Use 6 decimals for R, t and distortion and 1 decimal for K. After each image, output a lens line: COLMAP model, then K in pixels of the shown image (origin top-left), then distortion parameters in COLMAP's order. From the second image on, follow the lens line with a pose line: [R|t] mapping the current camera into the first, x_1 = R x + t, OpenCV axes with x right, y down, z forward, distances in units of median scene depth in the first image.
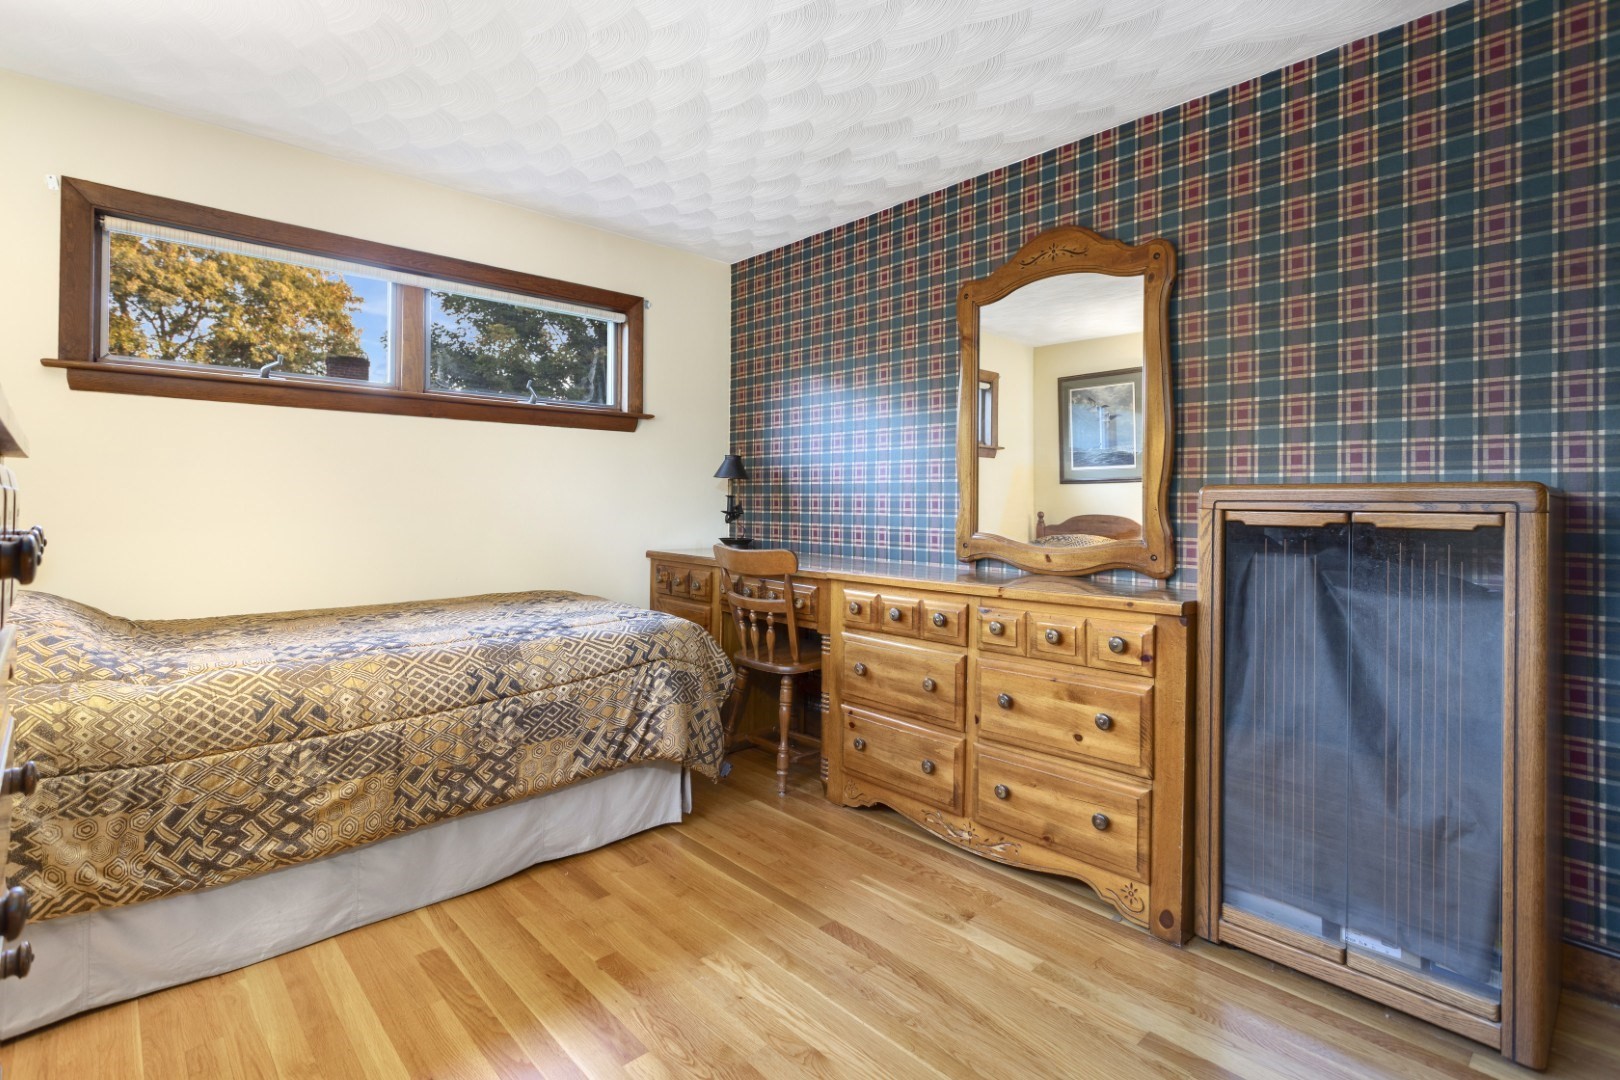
lens RADIAL K [[779.2, 0, 802.5], [0, 779.2, 492.3], [0, 0, 1]] dist [0.002398, 0.001458]
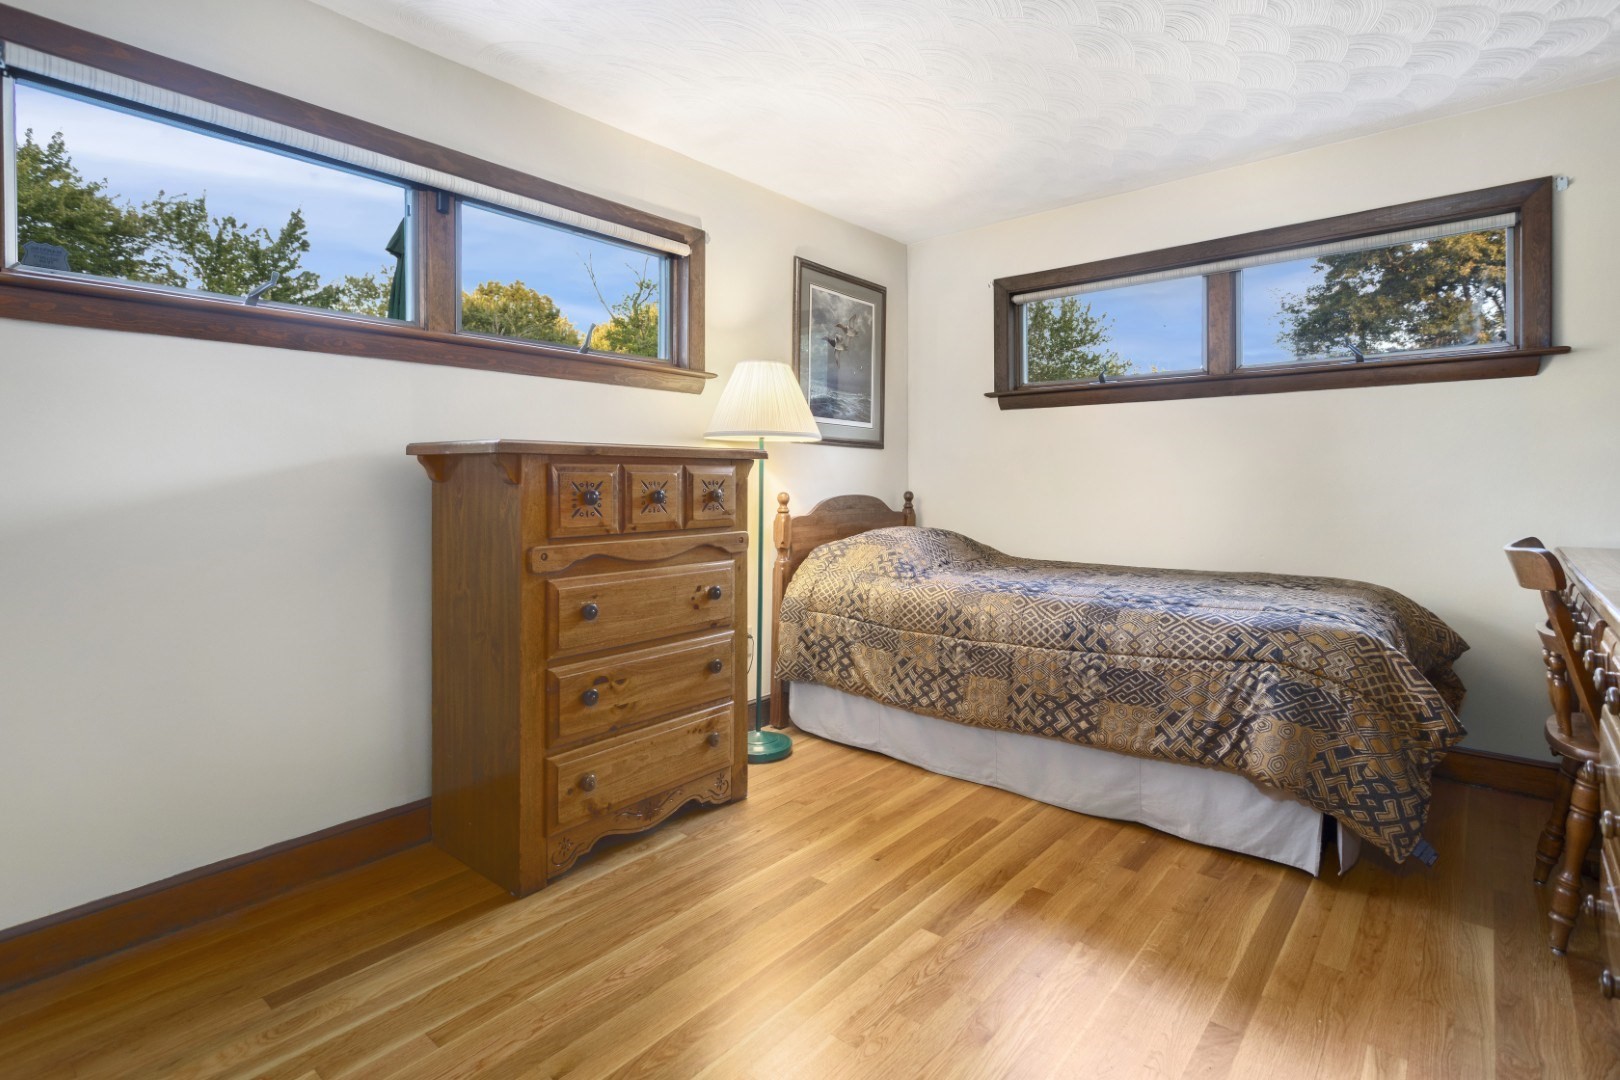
lens RADIAL K [[774.8, 0, 818.7], [0, 774.8, 477.2], [0, 0, 1]] dist [-0.000066, 0.001234]
pose [[0.125056, -0.010618, -0.992093, 0.664788], [0.018353, 0.999796, -0.008387, 0.015260], [0.991980, -0.017159, 0.125226, 0.471240]]
